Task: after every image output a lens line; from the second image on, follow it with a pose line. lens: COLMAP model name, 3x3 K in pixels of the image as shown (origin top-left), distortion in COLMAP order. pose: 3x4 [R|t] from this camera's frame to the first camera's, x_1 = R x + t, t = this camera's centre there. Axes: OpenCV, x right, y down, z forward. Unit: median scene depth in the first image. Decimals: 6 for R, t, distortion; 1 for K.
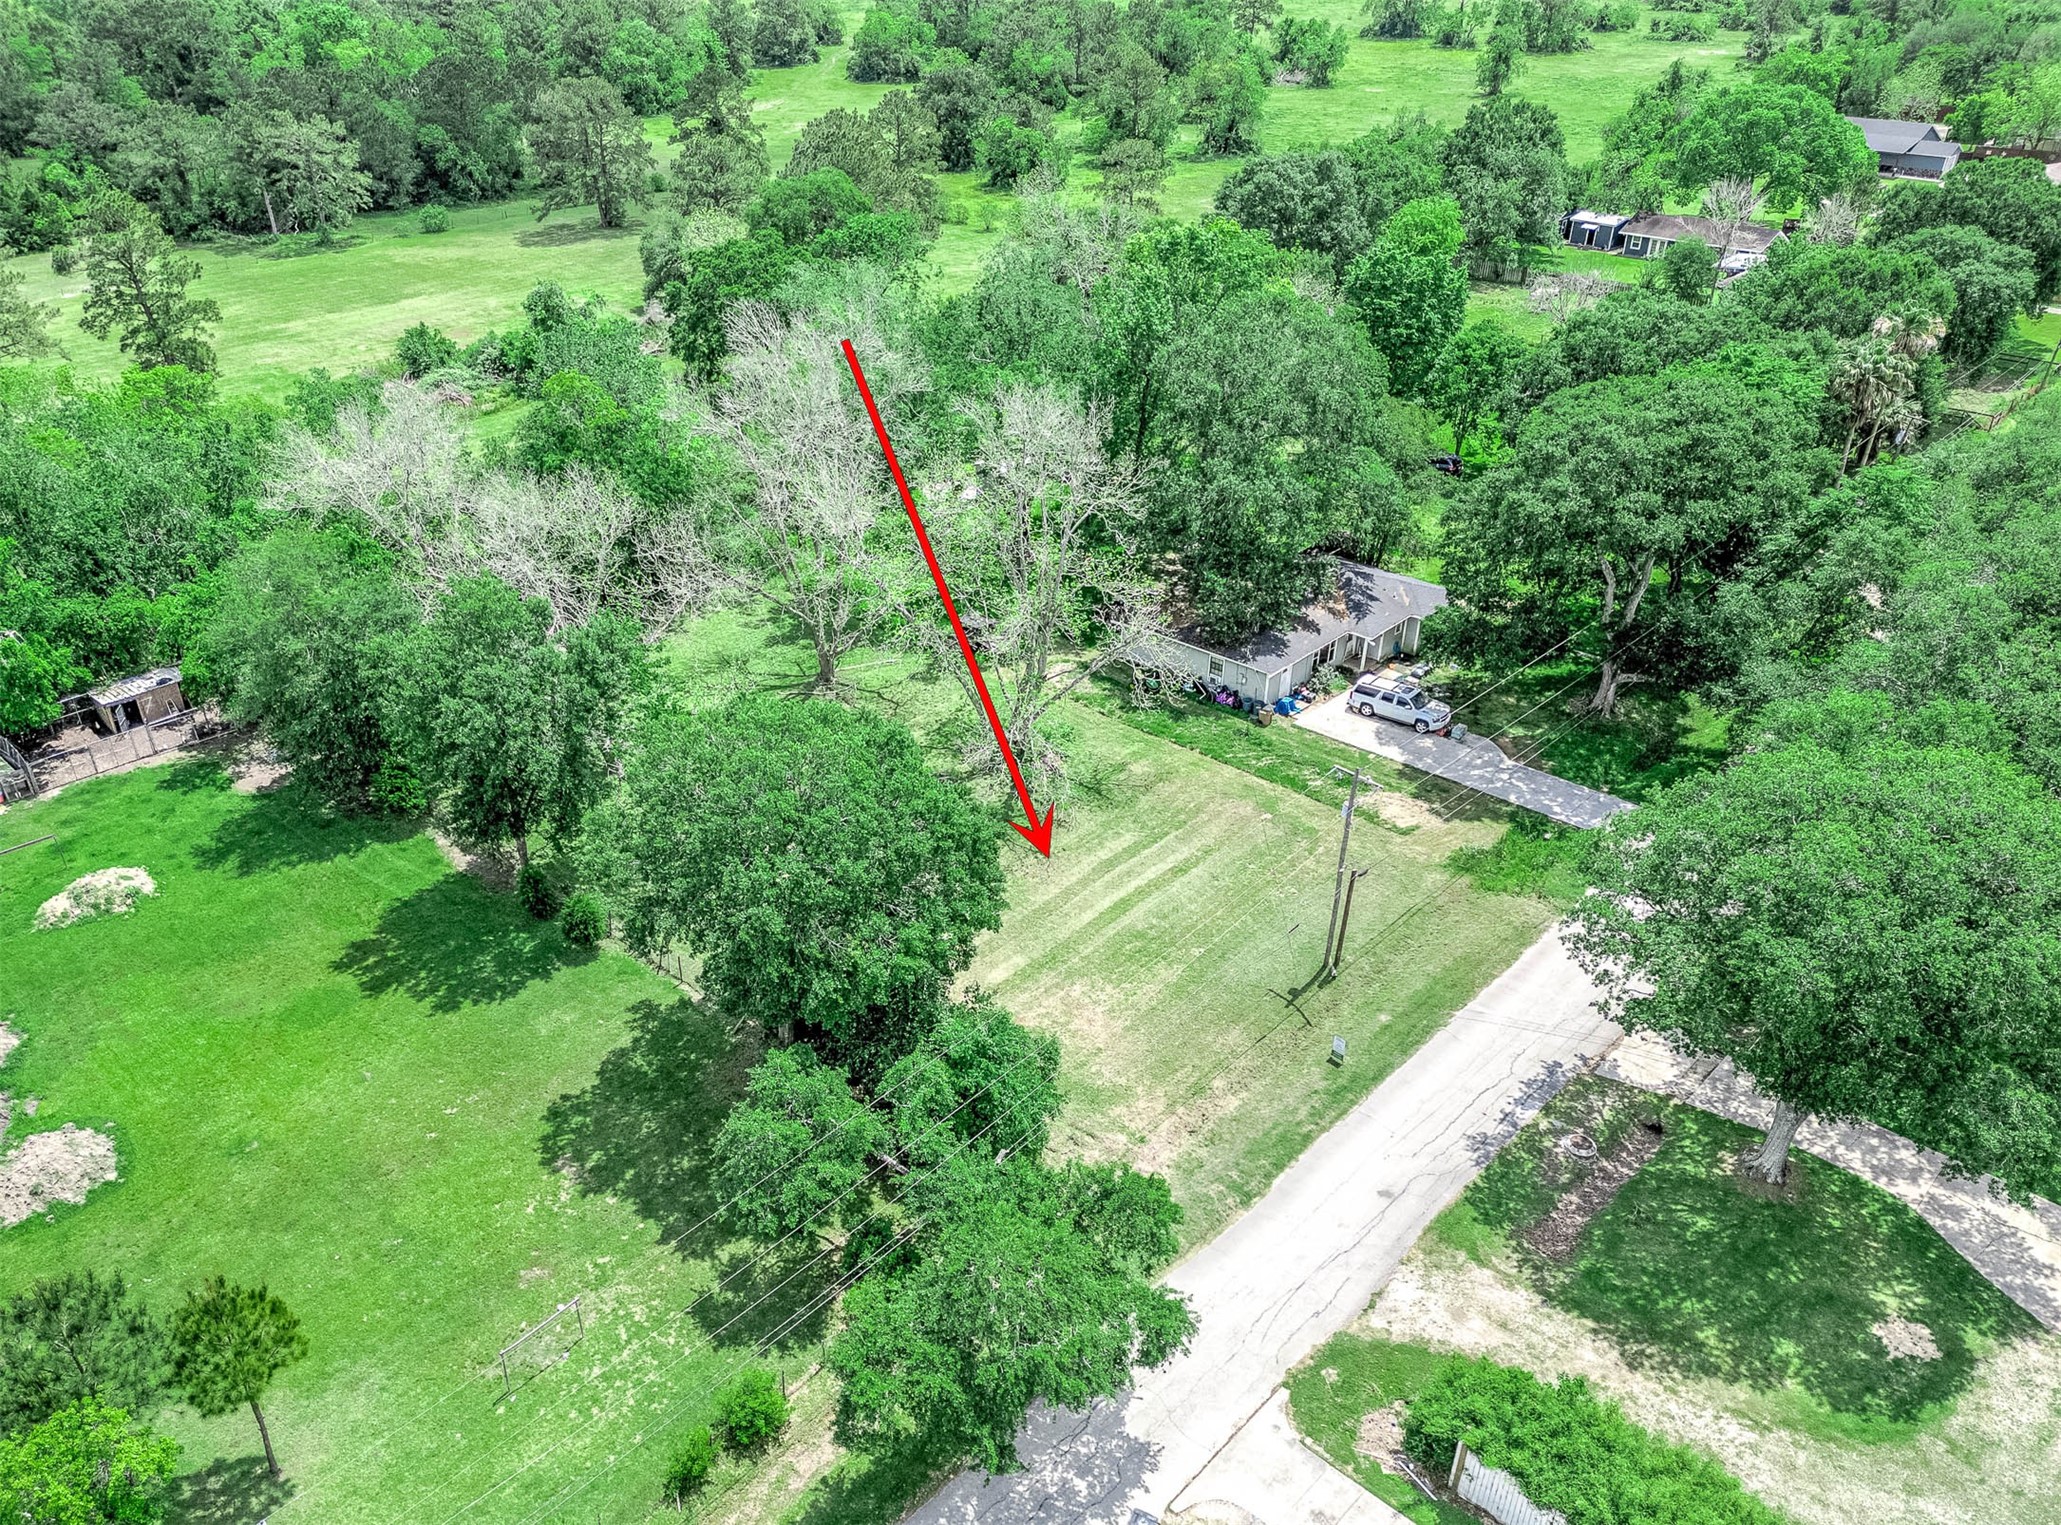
lens RADIAL K [[1588.9, 0, 951.5], [0, 1588.9, 866.6], [0, 0, 1]] dist [0.068898, -0.067144]
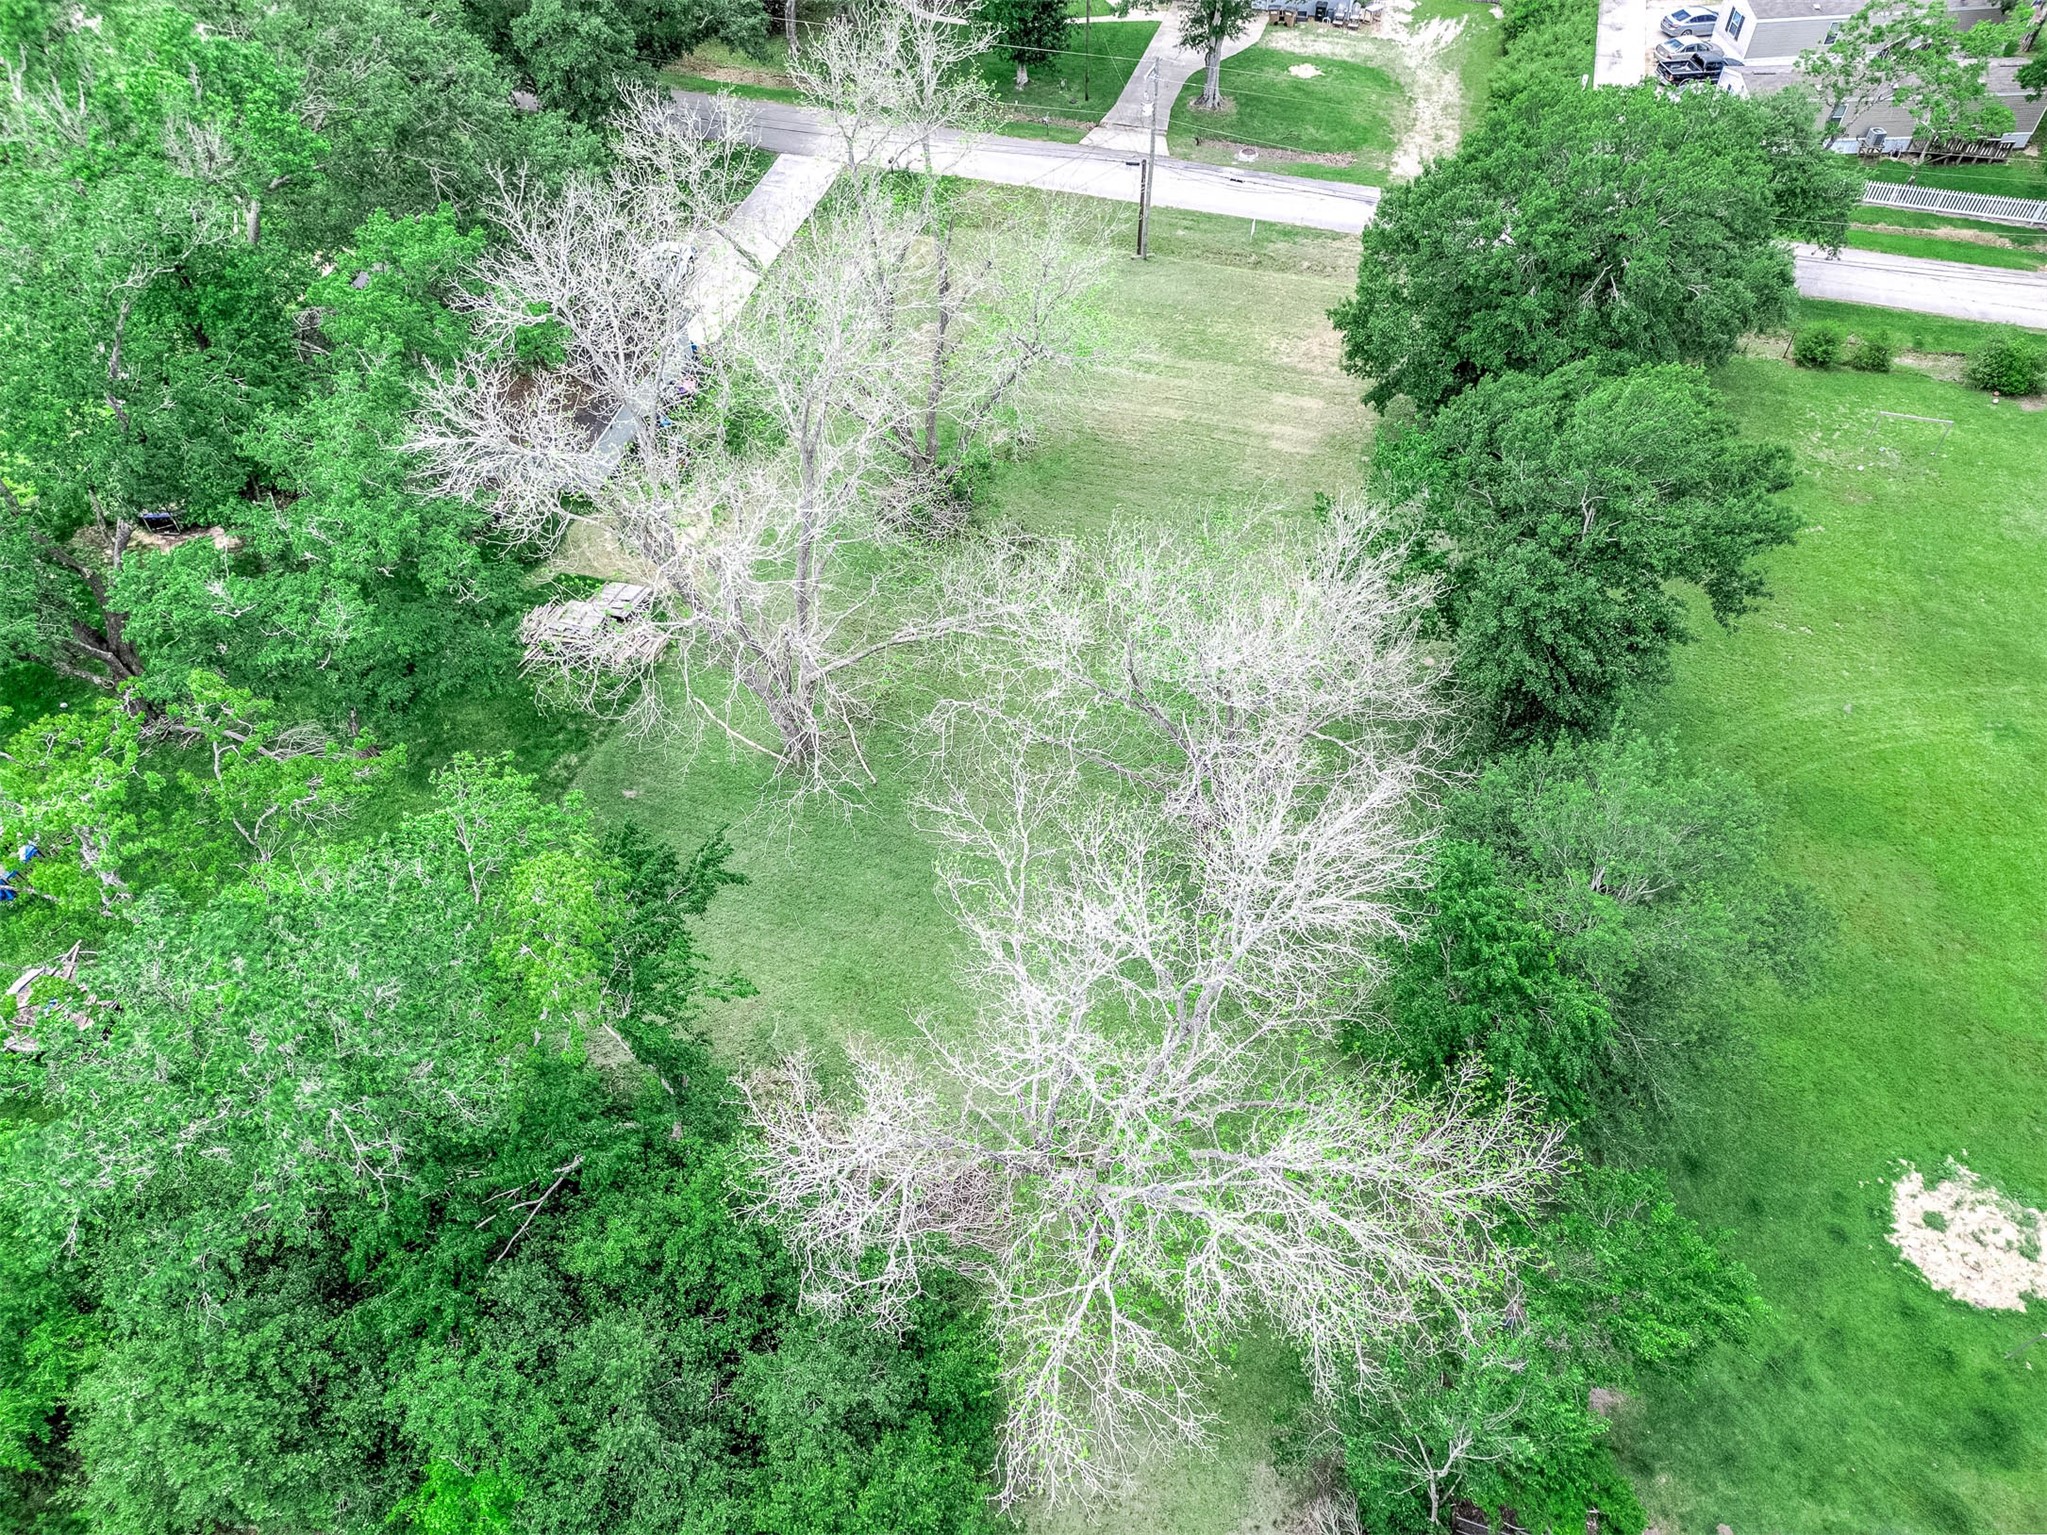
lens RADIAL K [[1451.0, 0, 1032.5], [0, 1451.0, 800.1], [0, 0, 1]] dist [0.059035, -0.049052]
pose [[-0.469572, -0.662375, 0.583749, -0.527021], [0.480661, 0.362814, 0.798330, -0.589020], [-0.740586, 0.655458, 0.148010, 0.982443]]
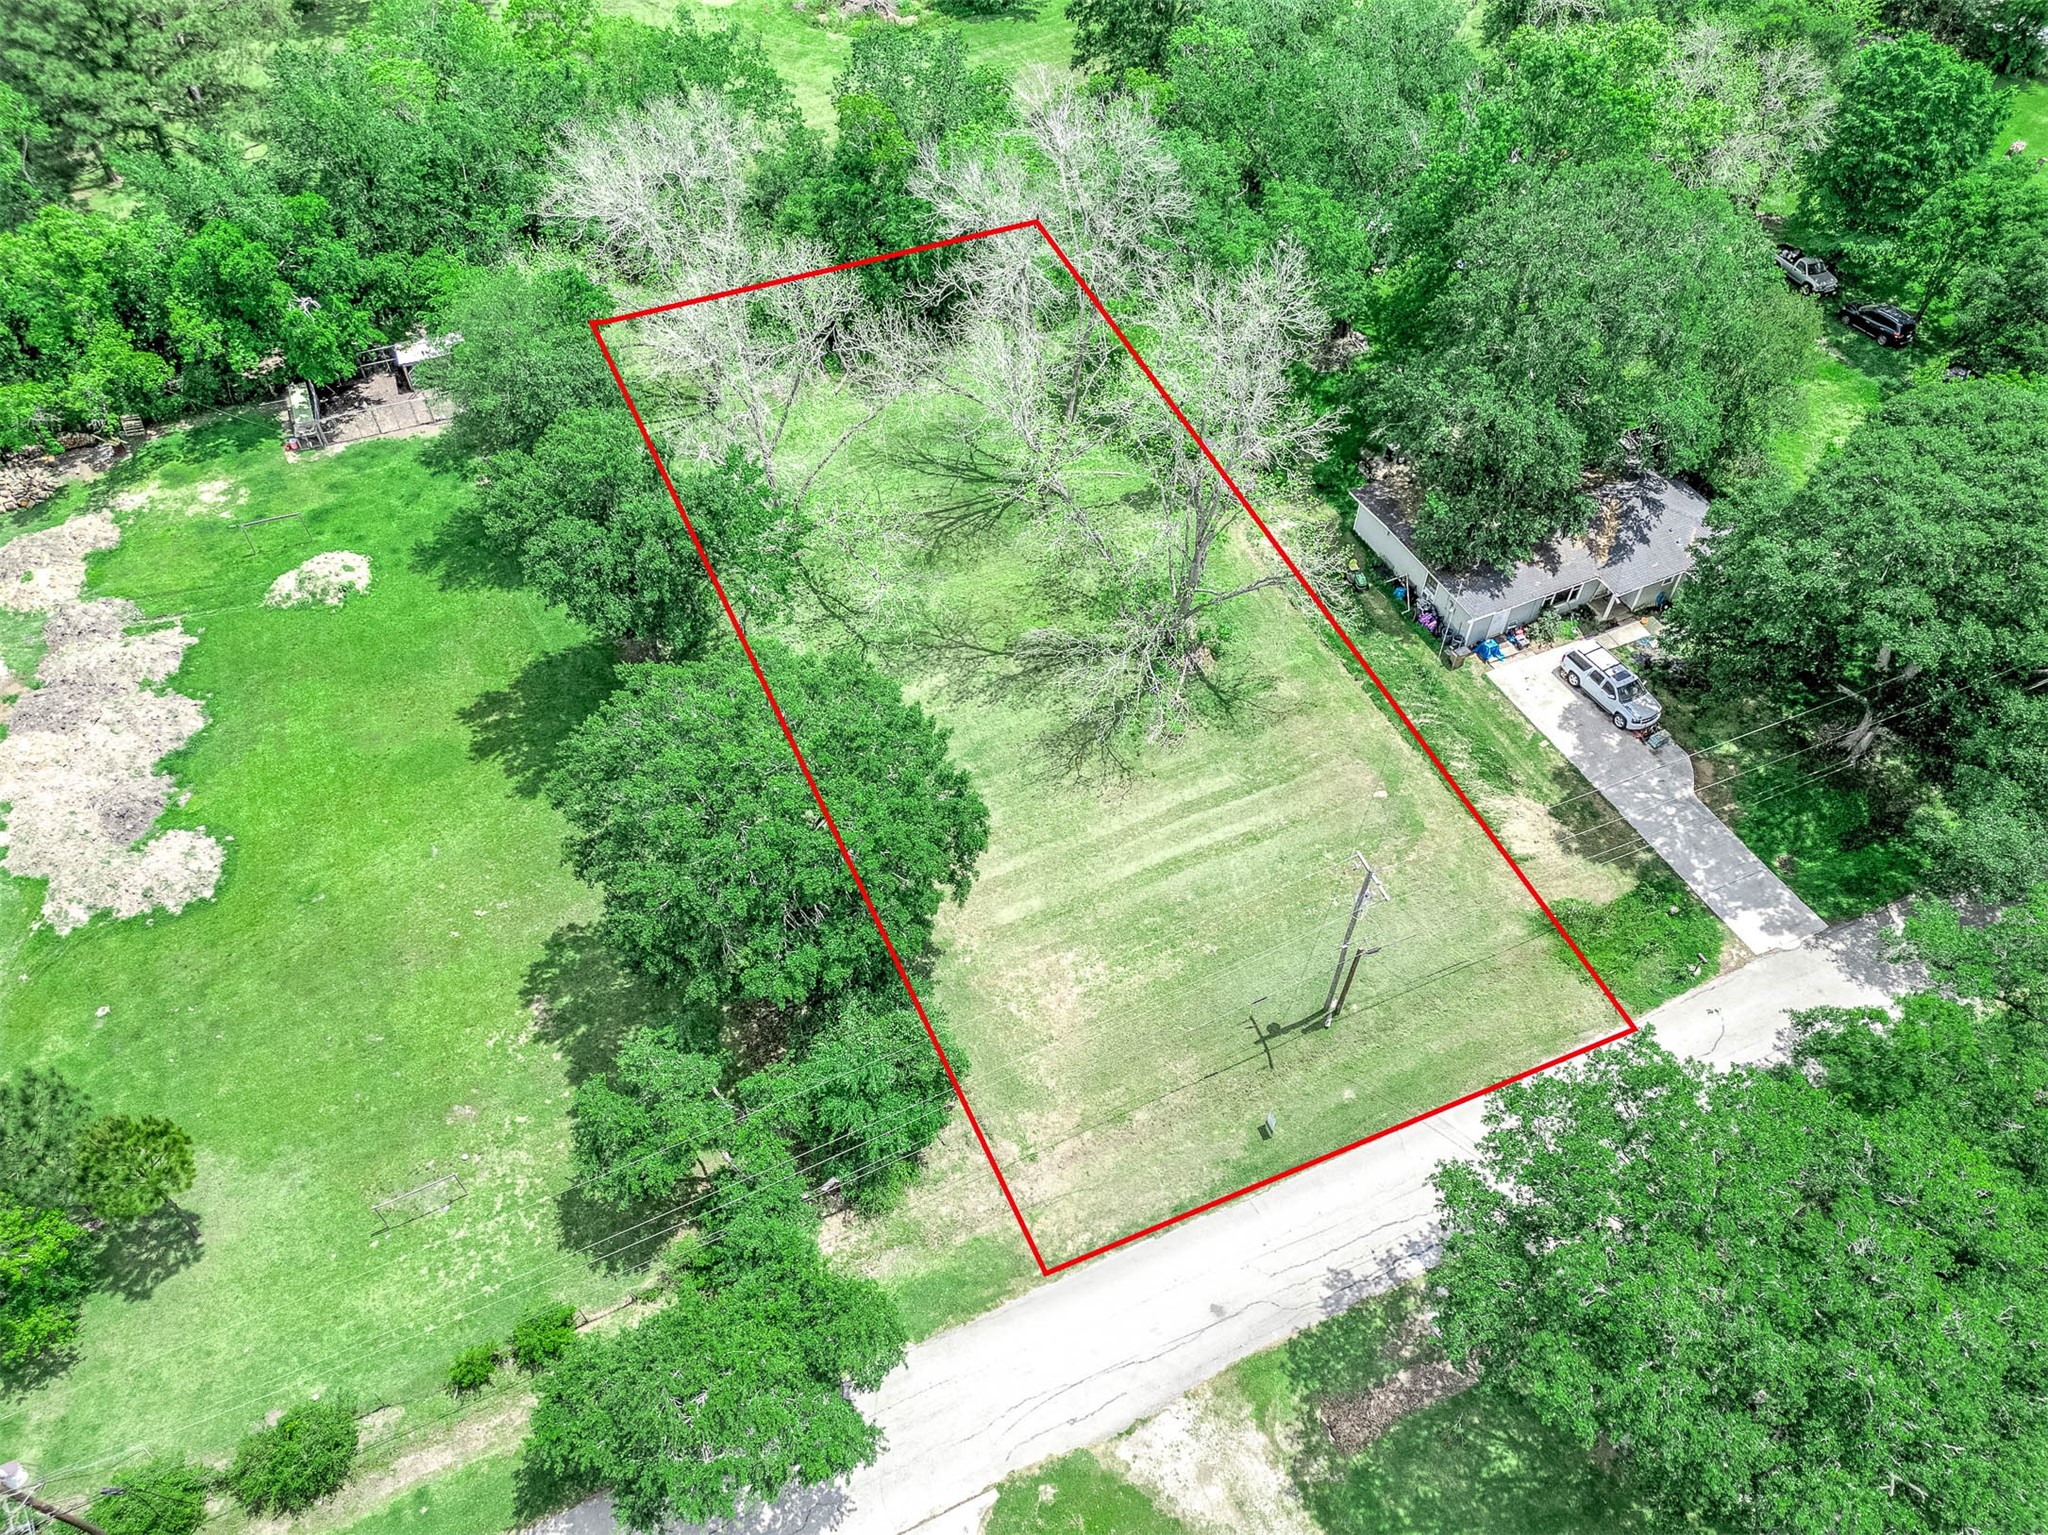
lens RADIAL K [[1451.7, 0, 1033.0], [0, 1451.7, 800.1], [0, 0, 1]] dist [0.059035, -0.049052]
pose [[0.930700, 0.290495, -0.222286, 0.193479], [-0.212158, 0.923739, 0.318896, -0.251751], [0.297972, -0.249637, 0.921355, 0.143378]]
